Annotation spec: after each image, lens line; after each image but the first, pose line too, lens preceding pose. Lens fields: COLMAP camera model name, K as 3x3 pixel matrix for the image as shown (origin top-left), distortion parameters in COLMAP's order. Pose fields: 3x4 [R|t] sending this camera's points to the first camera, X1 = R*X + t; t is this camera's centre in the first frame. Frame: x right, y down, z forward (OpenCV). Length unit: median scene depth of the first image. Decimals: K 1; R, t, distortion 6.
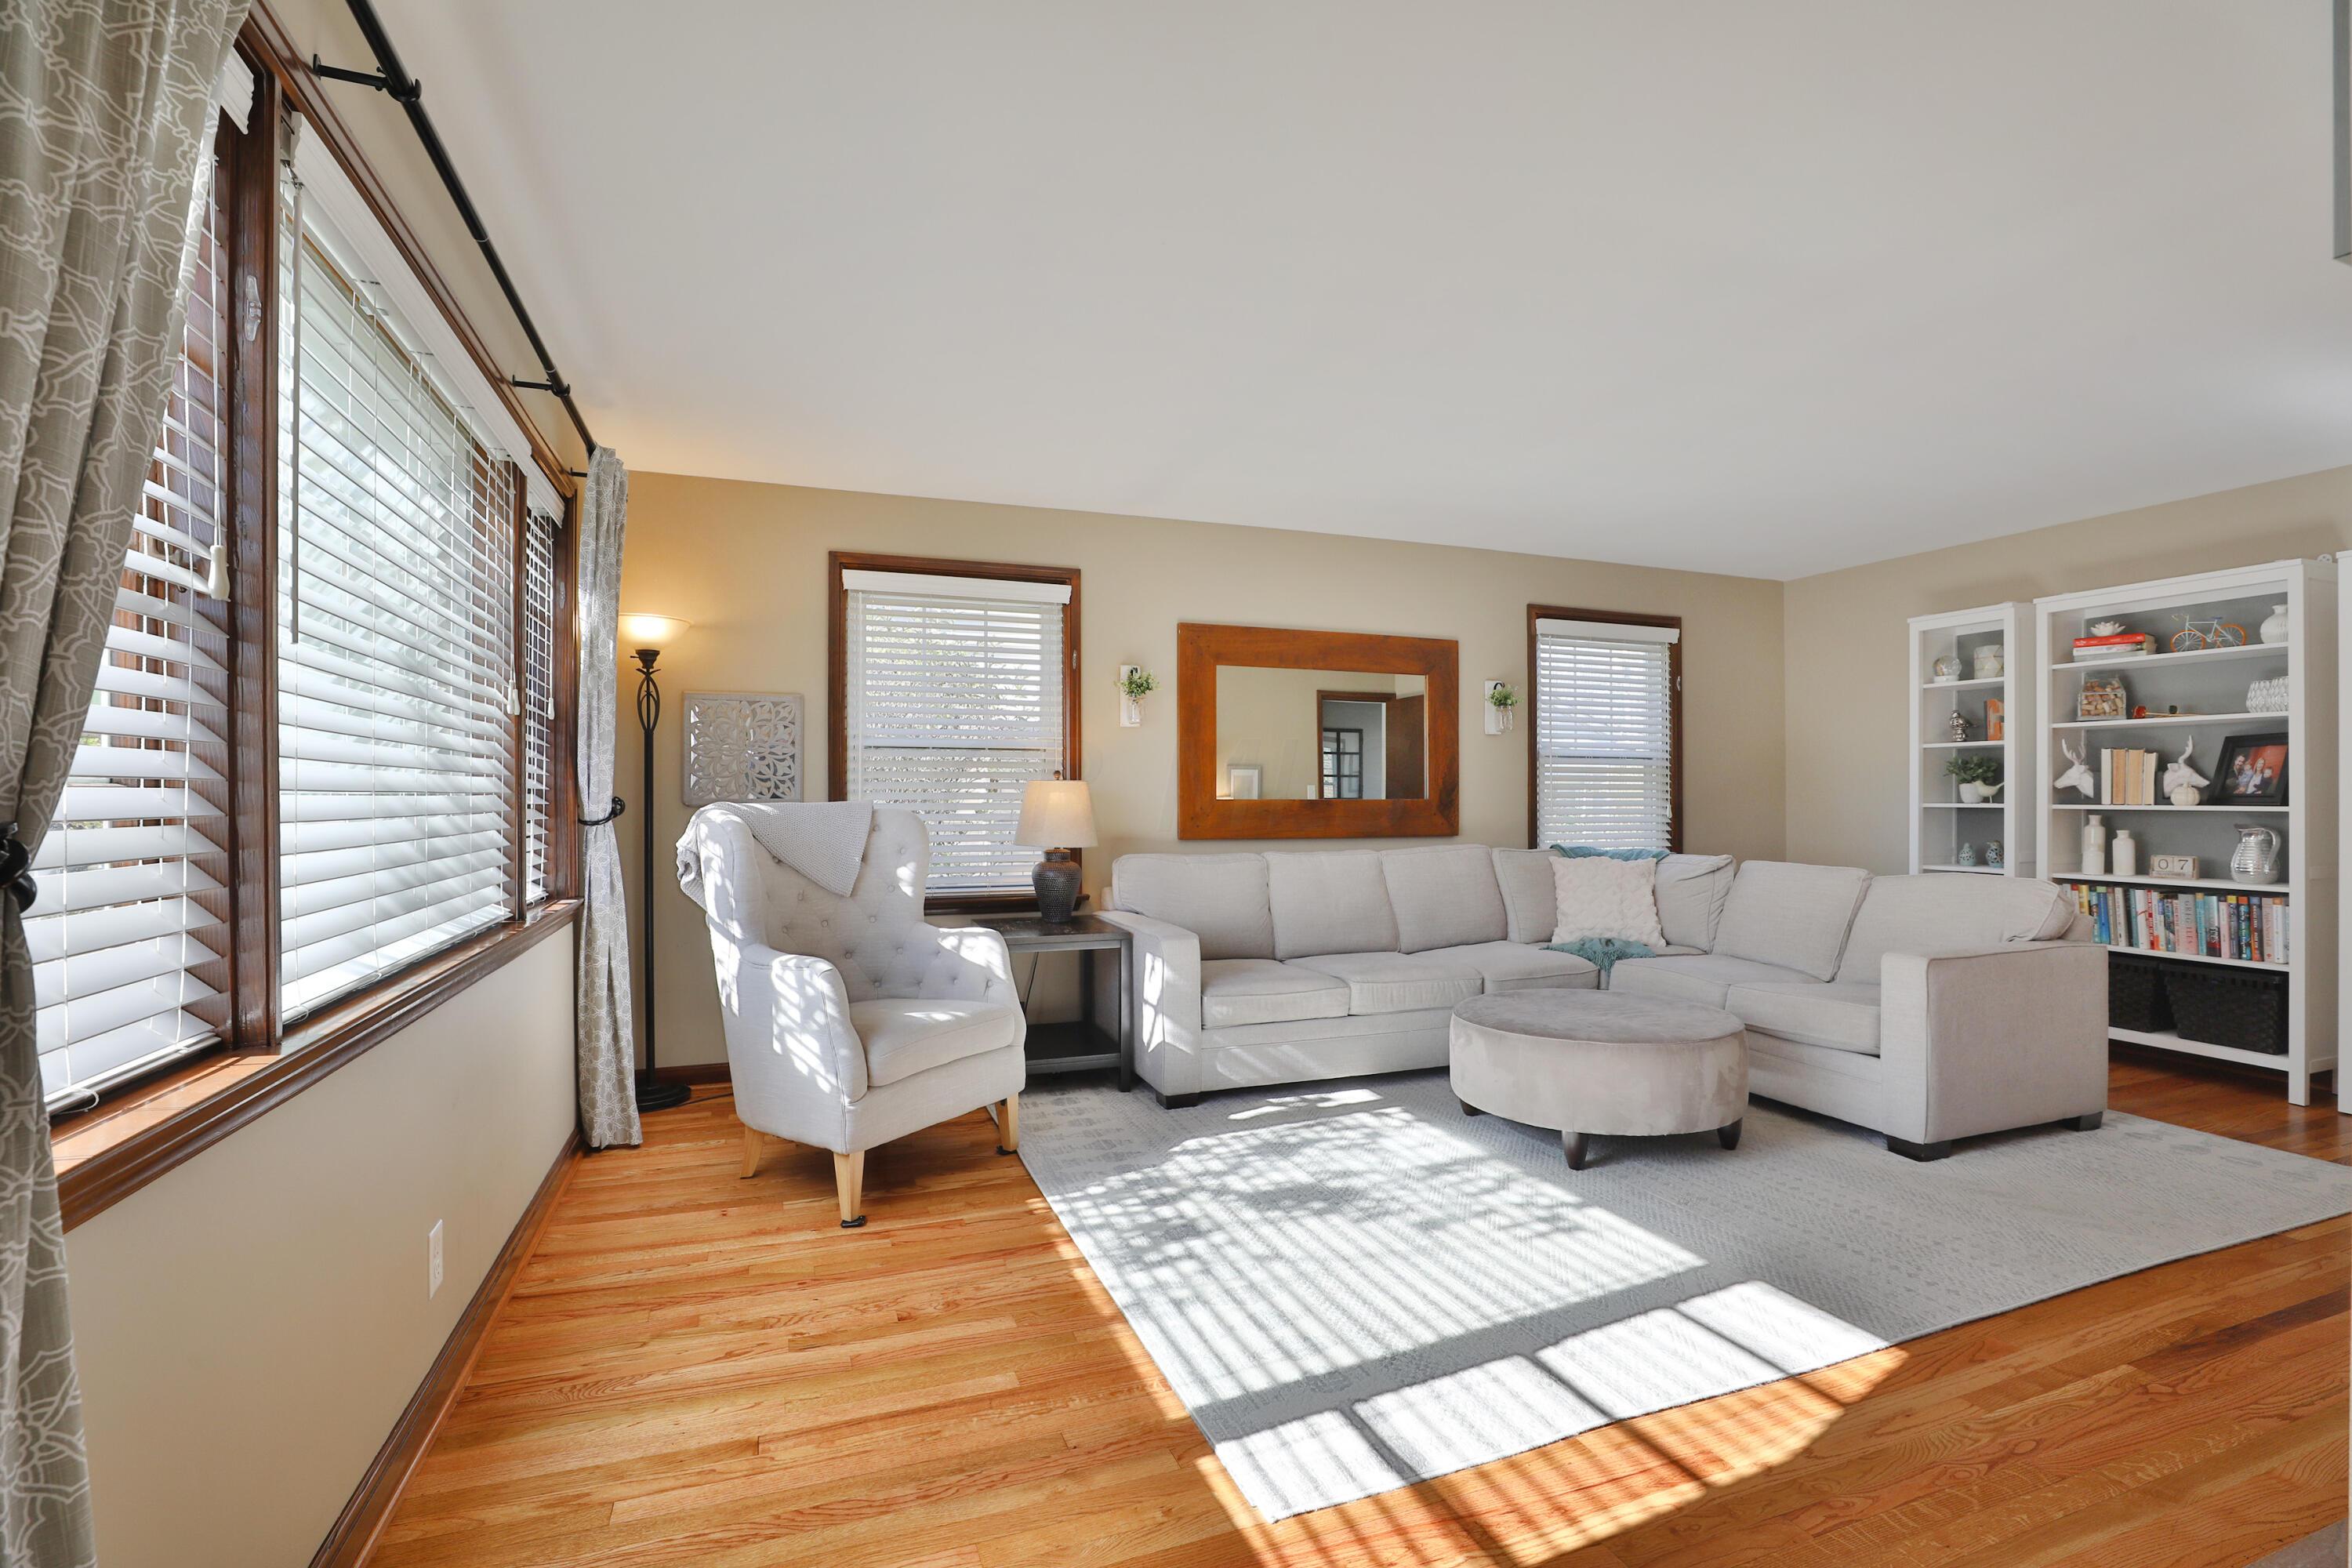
lens RADIAL K [[1070.1, 0, 1176.0], [0, 1070.1, 784.0], [0, 0, 1]] dist [-0.049643, 0.013505]
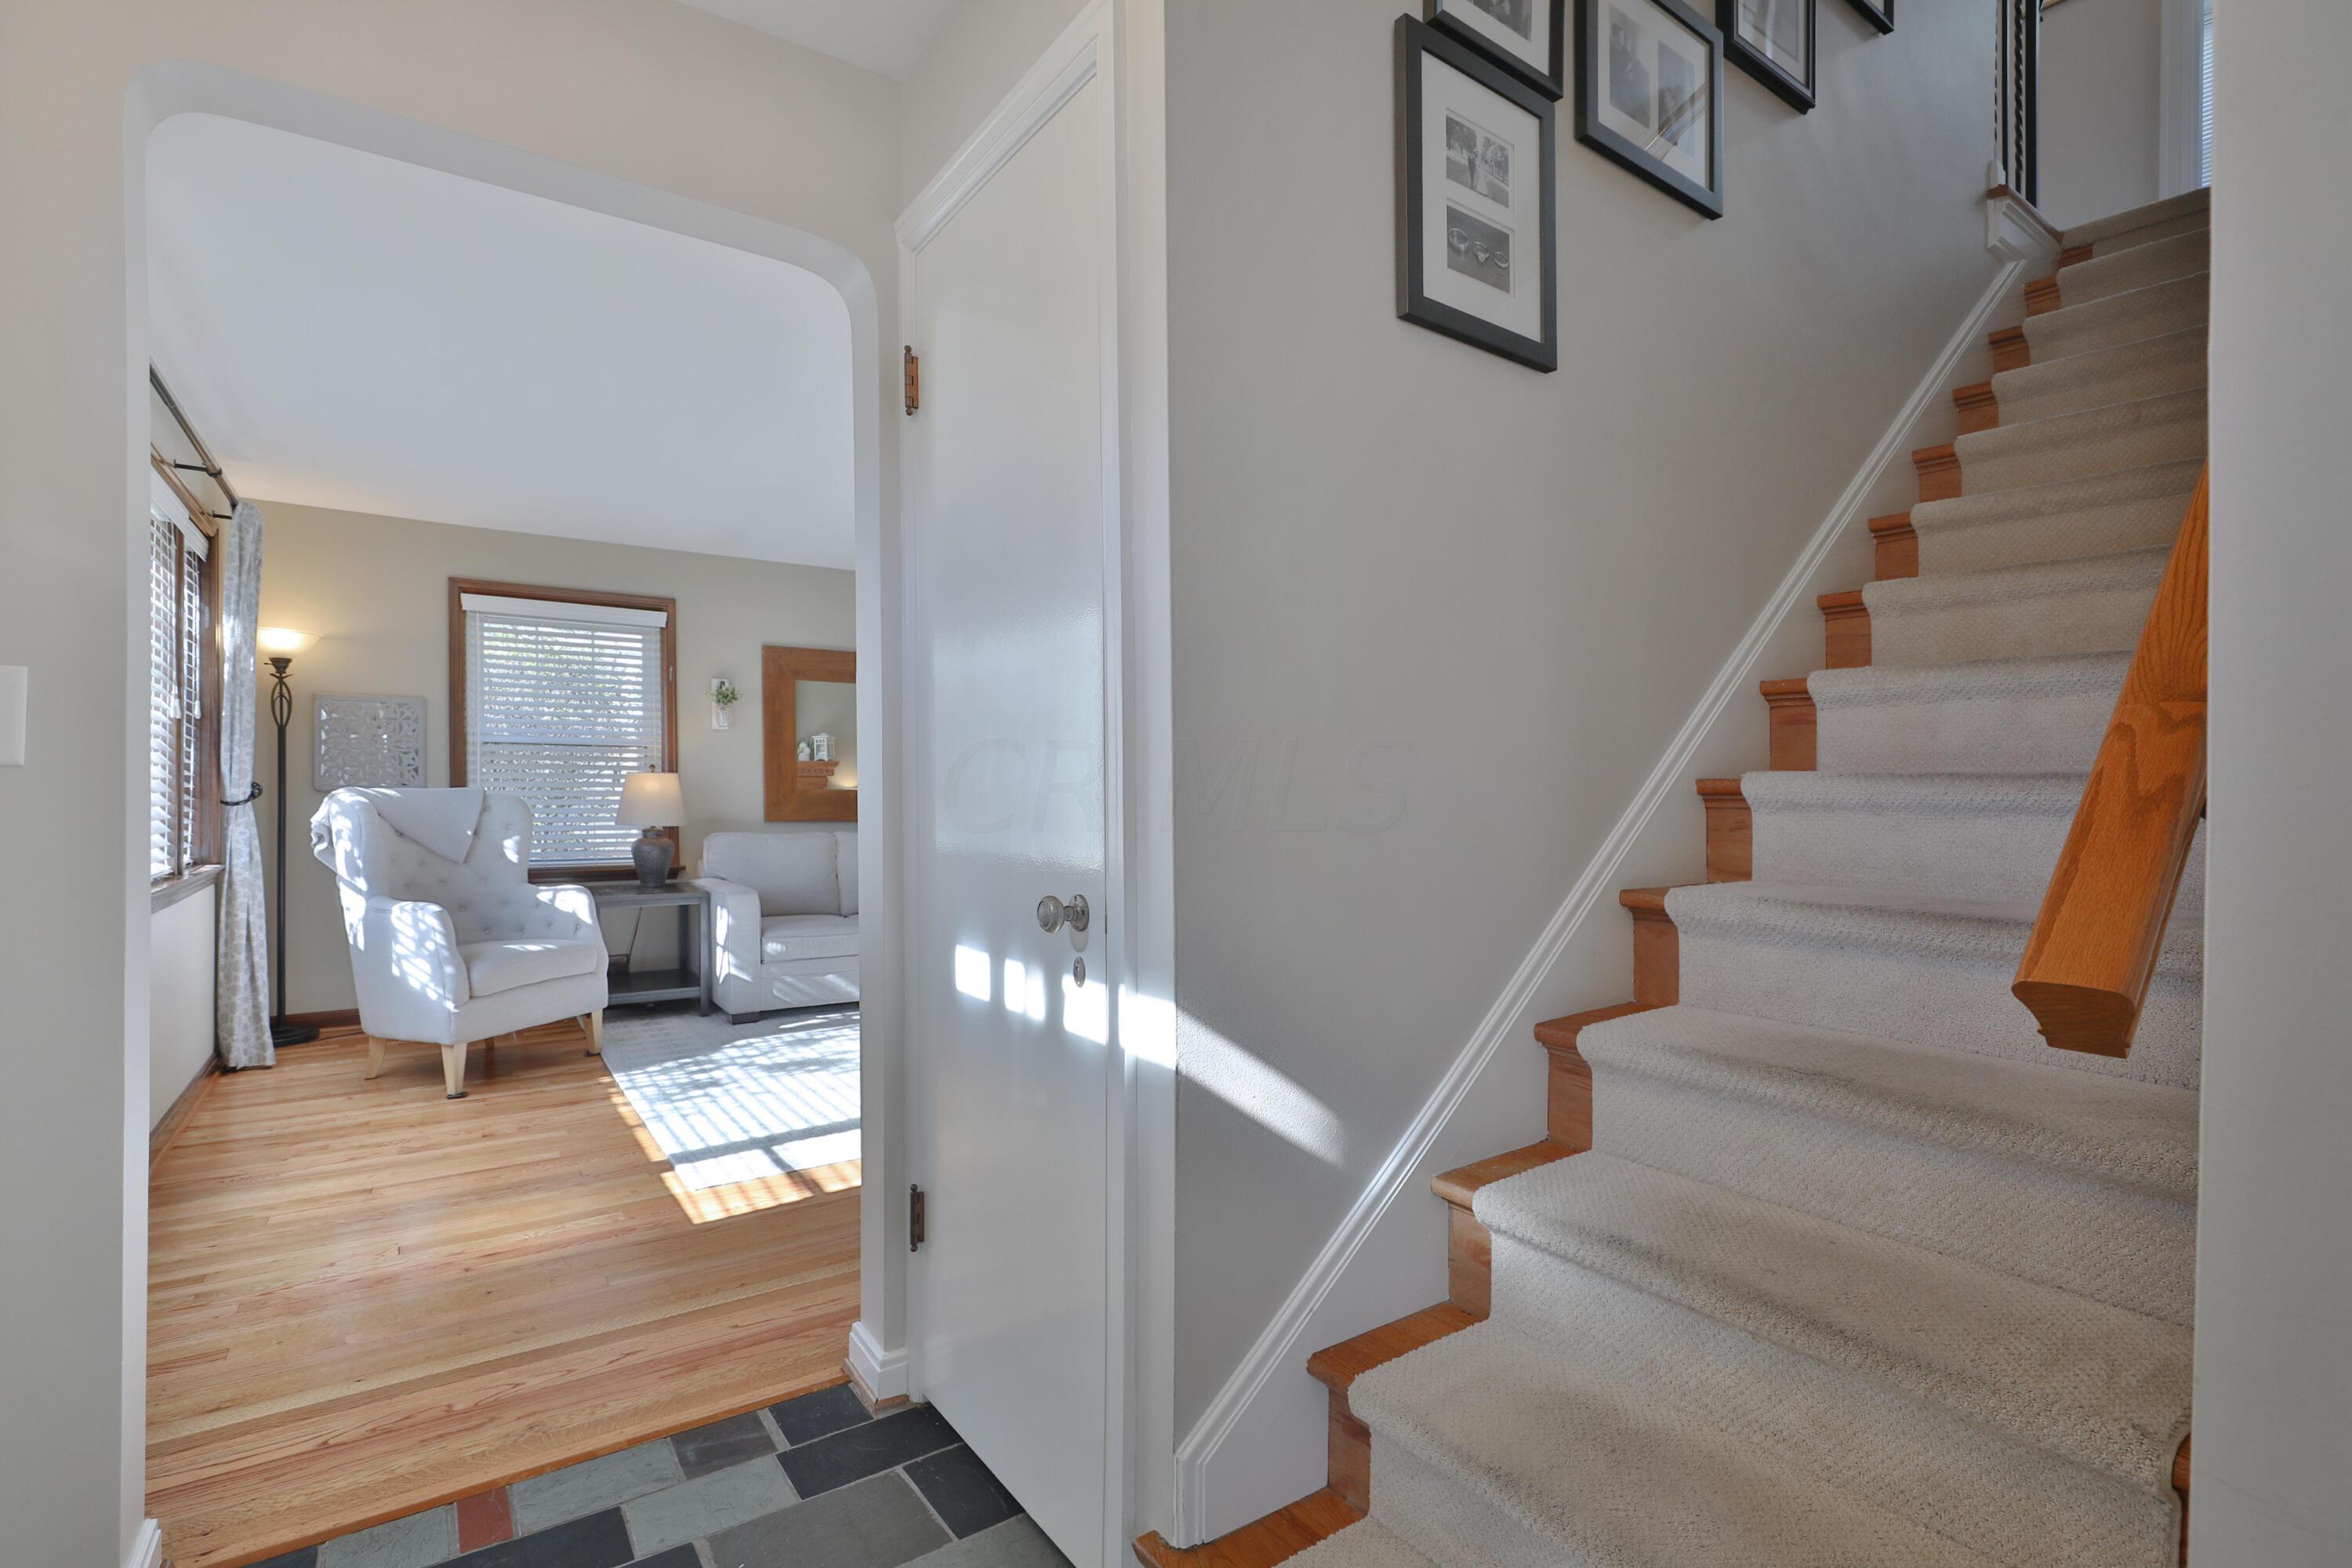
lens RADIAL K [[1104.6, 0, 1162.3], [0, 1104.6, 774.0], [0, 0, 1]] dist [-0.056981, 0.015773]
pose [[0.971171, 0.002841, 0.238368, 0.217864], [-0.001247, 0.999976, -0.006839, 0.010123], [-0.238382, 0.006345, 0.971151, -0.500463]]
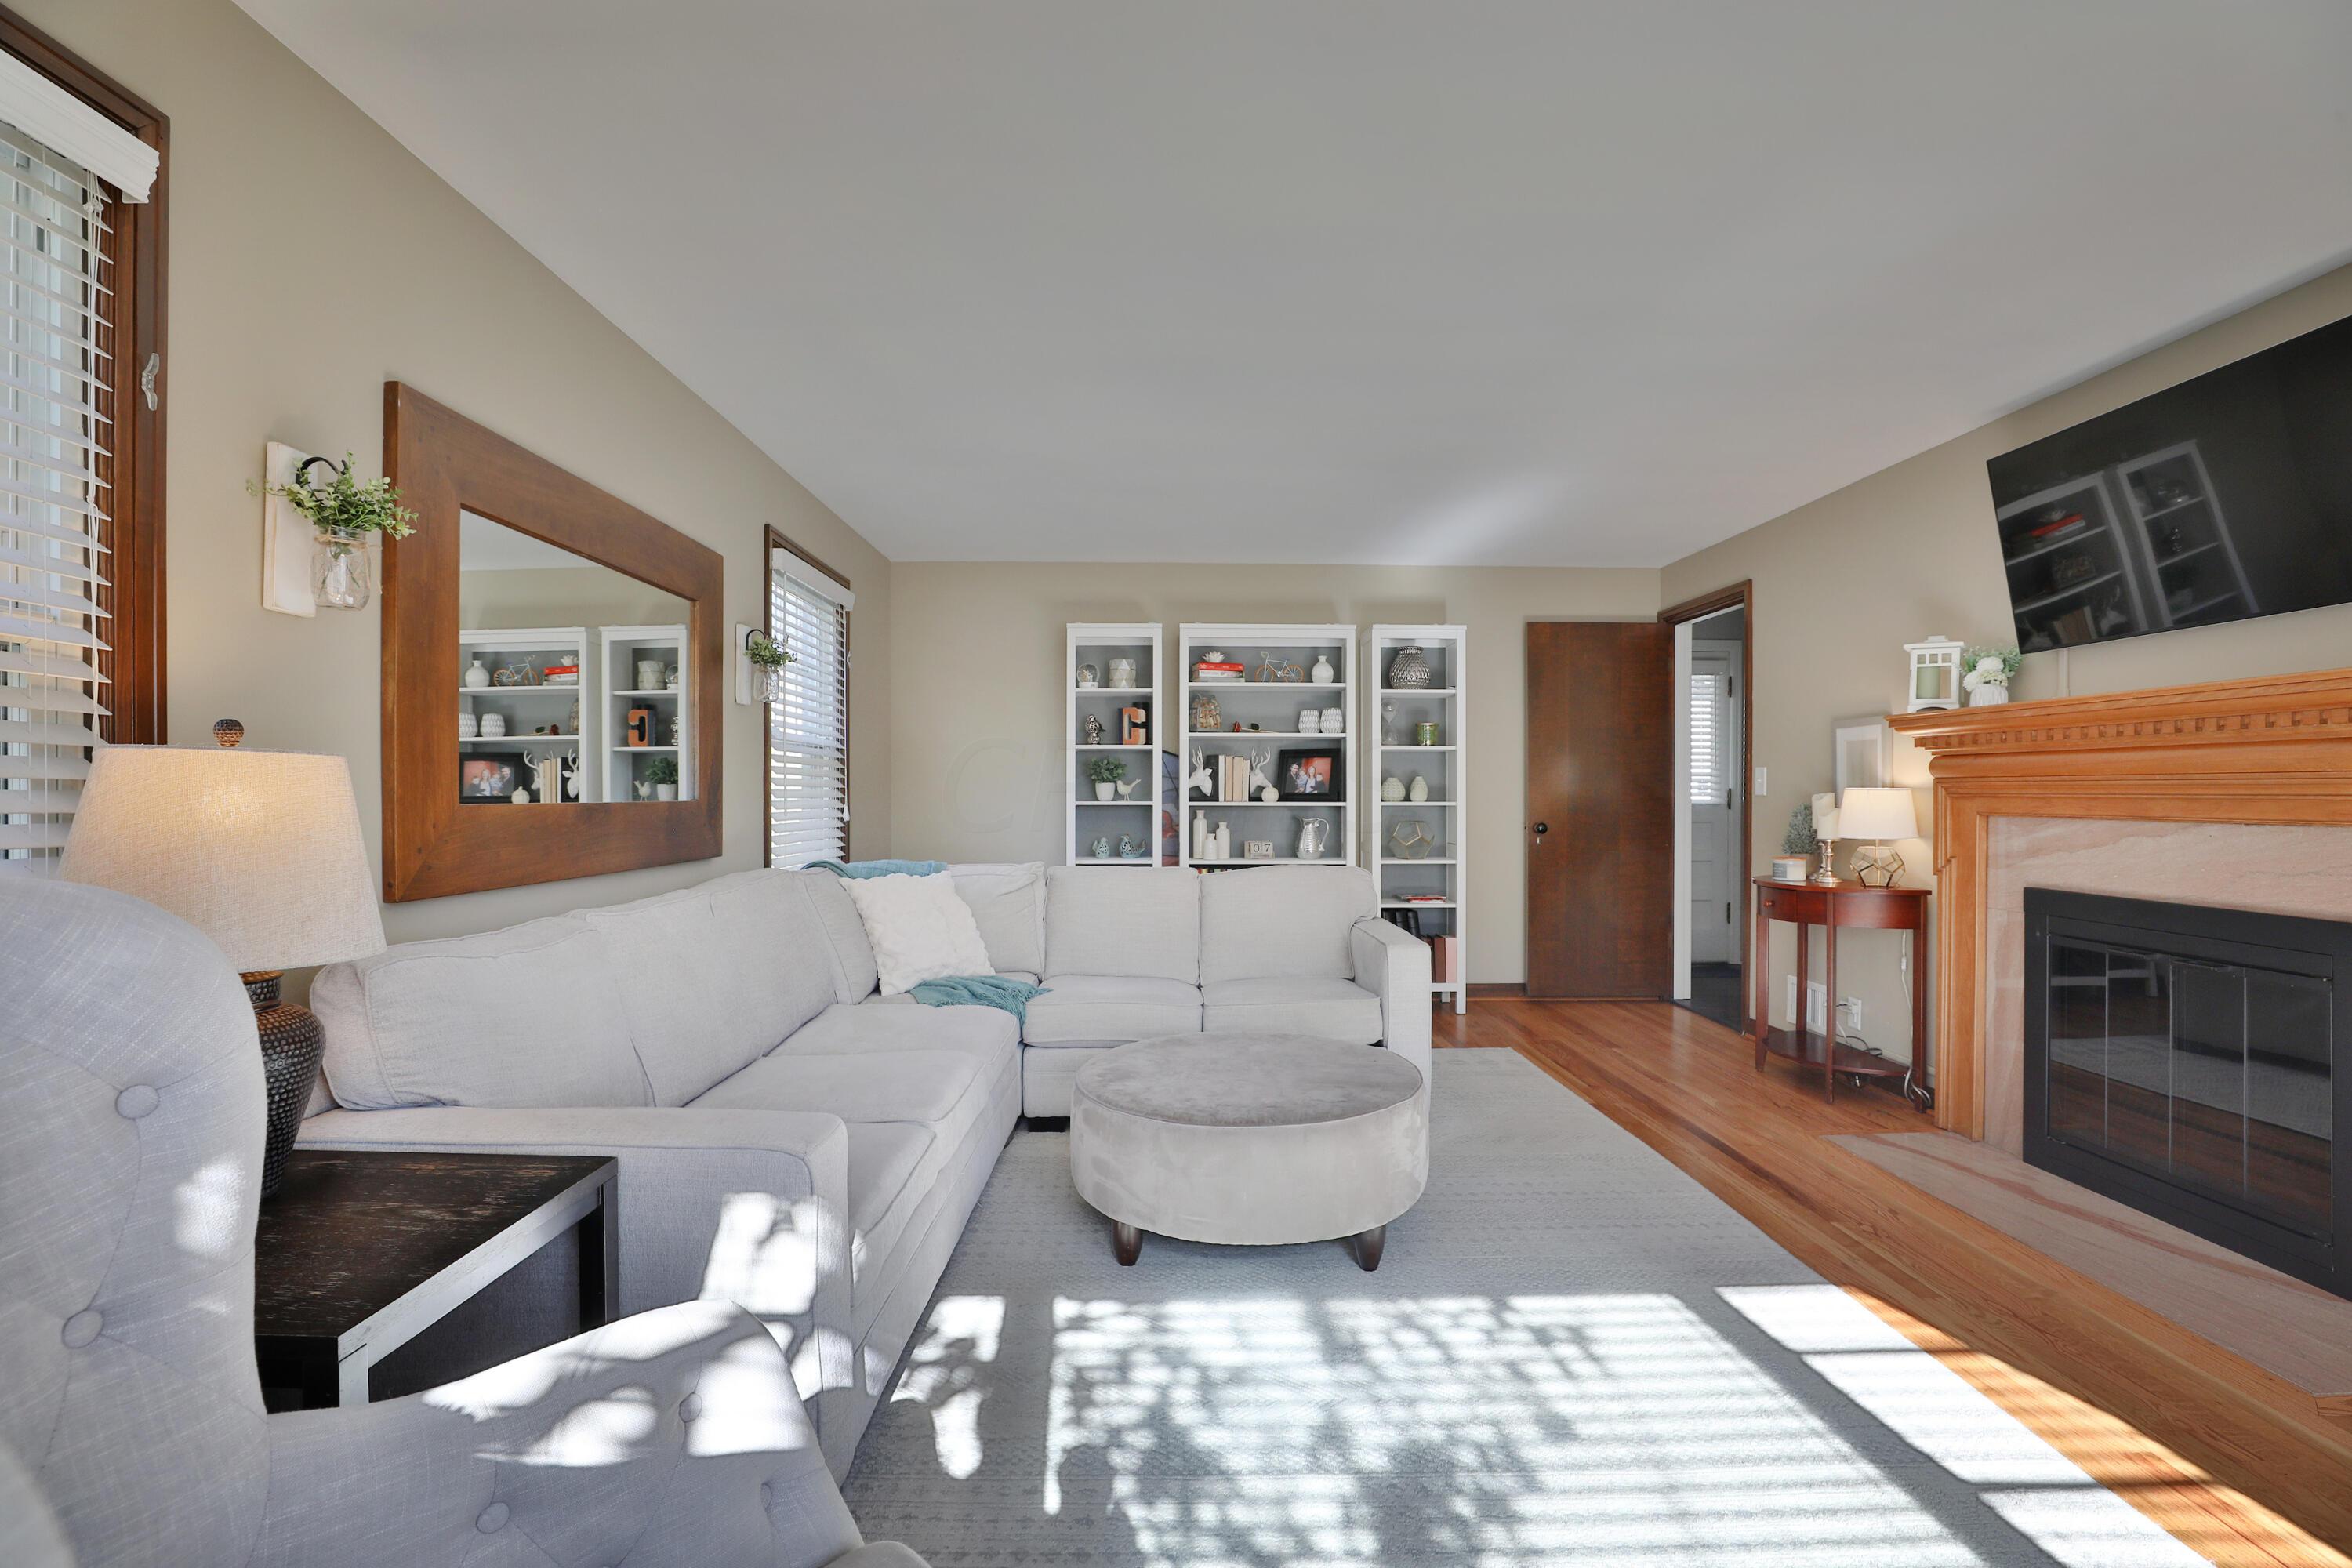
lens RADIAL K [[1070.1, 0, 1176.0], [0, 1070.1, 784.0], [0, 0, 1]] dist [-0.049643, 0.013505]
pose [[0.346165, 0.007572, 0.938143, -0.417691], [-0.008009, 0.999955, -0.005116, 0.008427], [-0.938139, -0.005743, 0.346210, 0.873358]]
